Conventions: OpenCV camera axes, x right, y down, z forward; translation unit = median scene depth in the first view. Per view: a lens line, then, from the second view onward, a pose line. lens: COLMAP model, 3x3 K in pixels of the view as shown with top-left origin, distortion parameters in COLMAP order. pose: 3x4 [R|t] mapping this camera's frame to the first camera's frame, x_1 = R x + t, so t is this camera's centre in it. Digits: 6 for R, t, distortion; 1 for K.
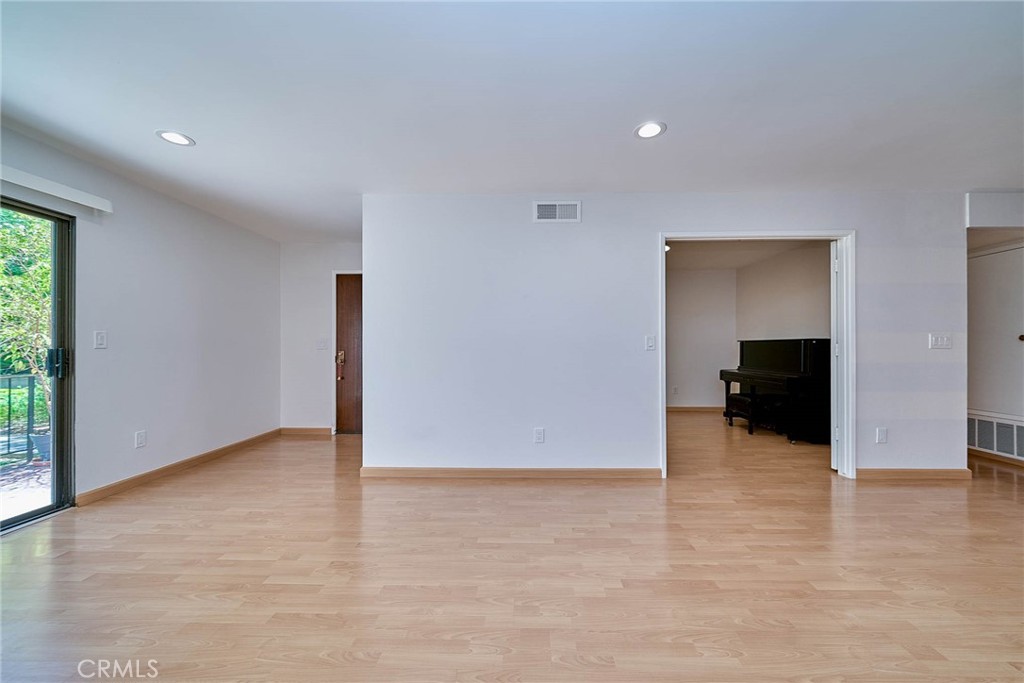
lens RADIAL K [[377.0, 0, 519.7], [0, 377.0, 340.7], [0, 0, 1]] dist [0.001972, -0.002247]
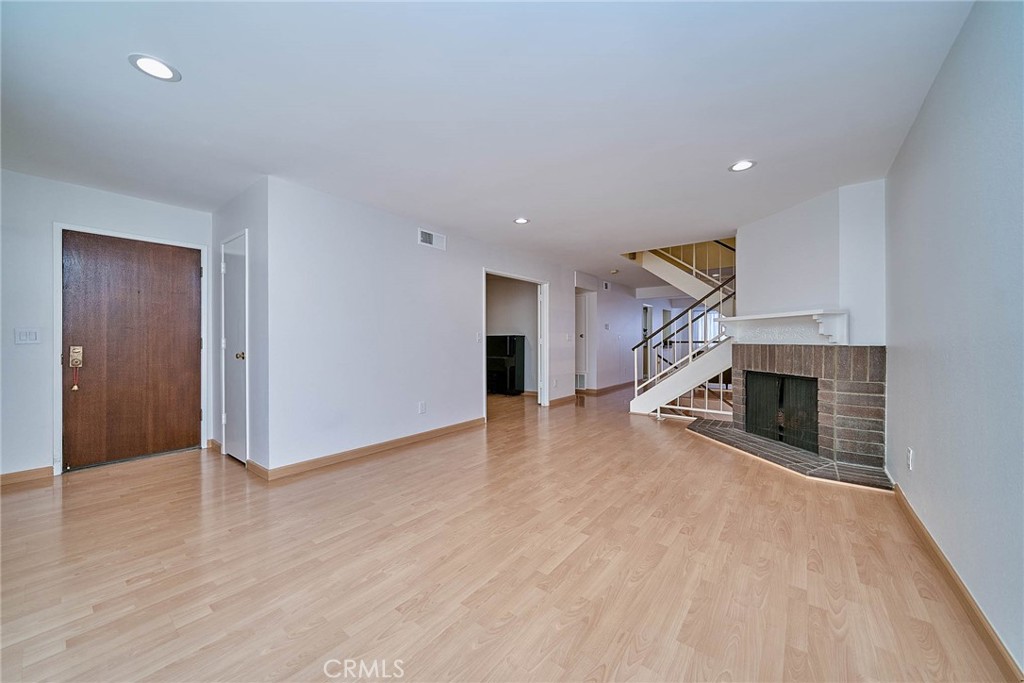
lens RADIAL K [[377.0, 0, 515.7], [0, 377.0, 339.4], [0, 0, 1]] dist [0.001972, -0.002247]
pose [[0.590653, 0.000006, 0.806926, -0.985289], [-0.012782, 0.999875, 0.009348, -0.004354], [-0.806824, -0.015836, 0.590579, -0.044051]]
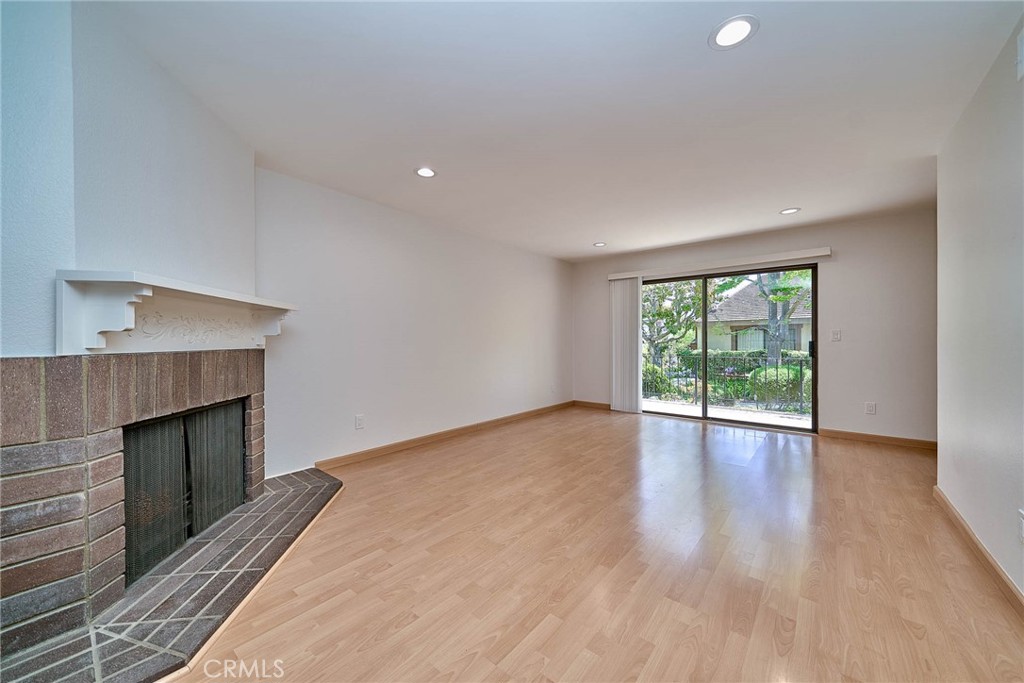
lens RADIAL K [[377.0, 0, 506.5], [0, 377.0, 341.4], [0, 0, 1]] dist [0.001972, -0.002247]
pose [[-0.628345, 0.004543, -0.777922, 1.000056], [0.015674, 0.999854, -0.006821, 0.011870], [0.777777, -0.016479, -0.628324, 0.963070]]
